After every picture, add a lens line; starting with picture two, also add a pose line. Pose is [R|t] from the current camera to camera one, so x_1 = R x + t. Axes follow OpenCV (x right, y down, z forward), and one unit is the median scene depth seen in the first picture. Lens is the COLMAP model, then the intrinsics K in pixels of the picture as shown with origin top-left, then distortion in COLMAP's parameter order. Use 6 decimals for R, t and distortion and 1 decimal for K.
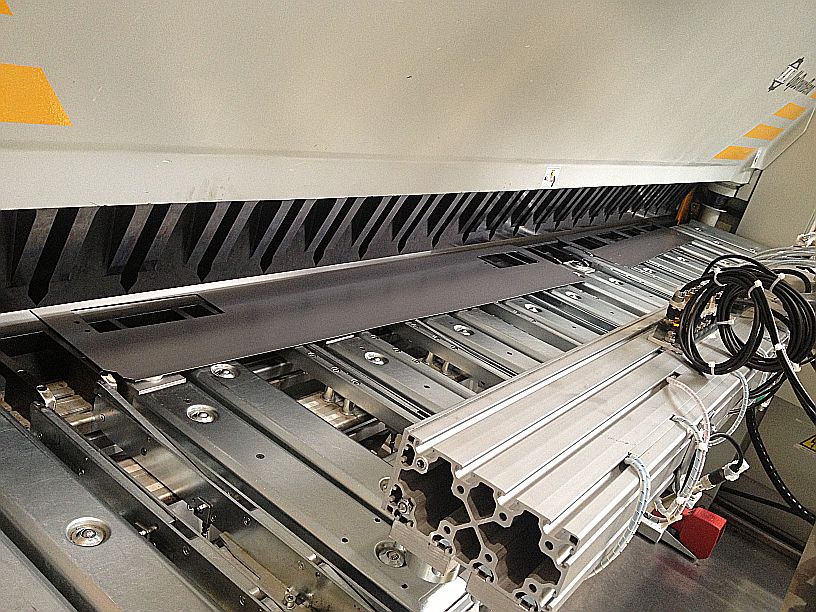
lens RADIAL K [[763.3, 0, 408.0], [0, 763.3, 306.0], [0, 0, 1]] dist [0.156633, -0.393201]
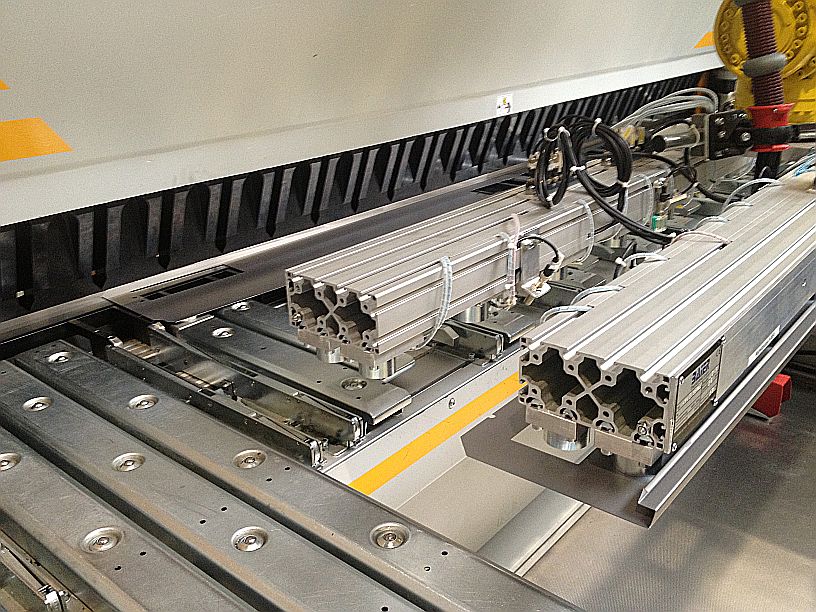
lens RADIAL K [[763.3, 0, 408.0], [0, 763.3, 306.0], [0, 0, 1]] dist [0.156633, -0.393201]
pose [[0.957946, -0.240223, -0.156944, 0.278134], [0.241984, 0.970246, -0.008079, 0.180774], [0.154215, -0.030239, 0.987574, -0.318400]]
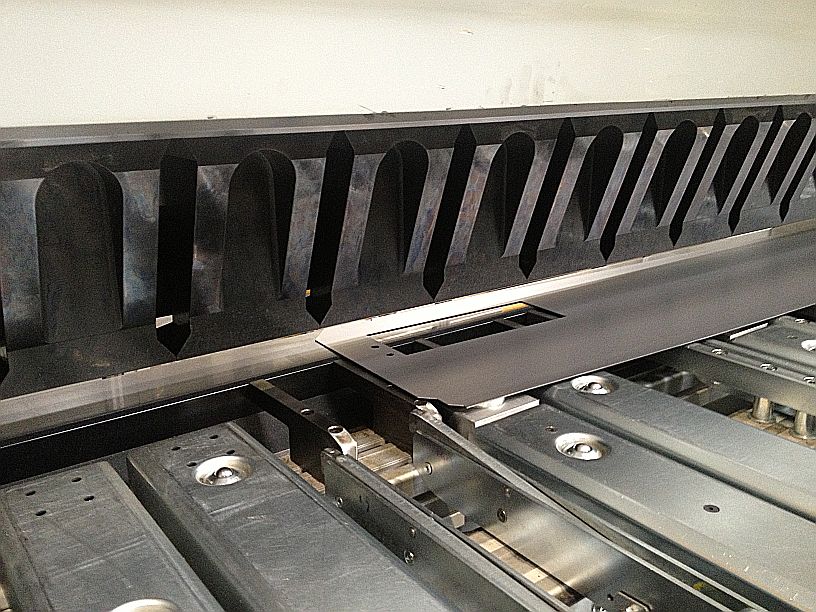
lens RADIAL K [[763.3, 0, 408.0], [0, 763.3, 306.0], [0, 0, 1]] dist [0.156633, -0.393201]
pose [[0.920139, -0.180920, -0.347292, -0.160267], [0.140924, 0.980442, -0.137382, 0.094237], [0.365355, 0.077469, 0.927639, 0.383750]]
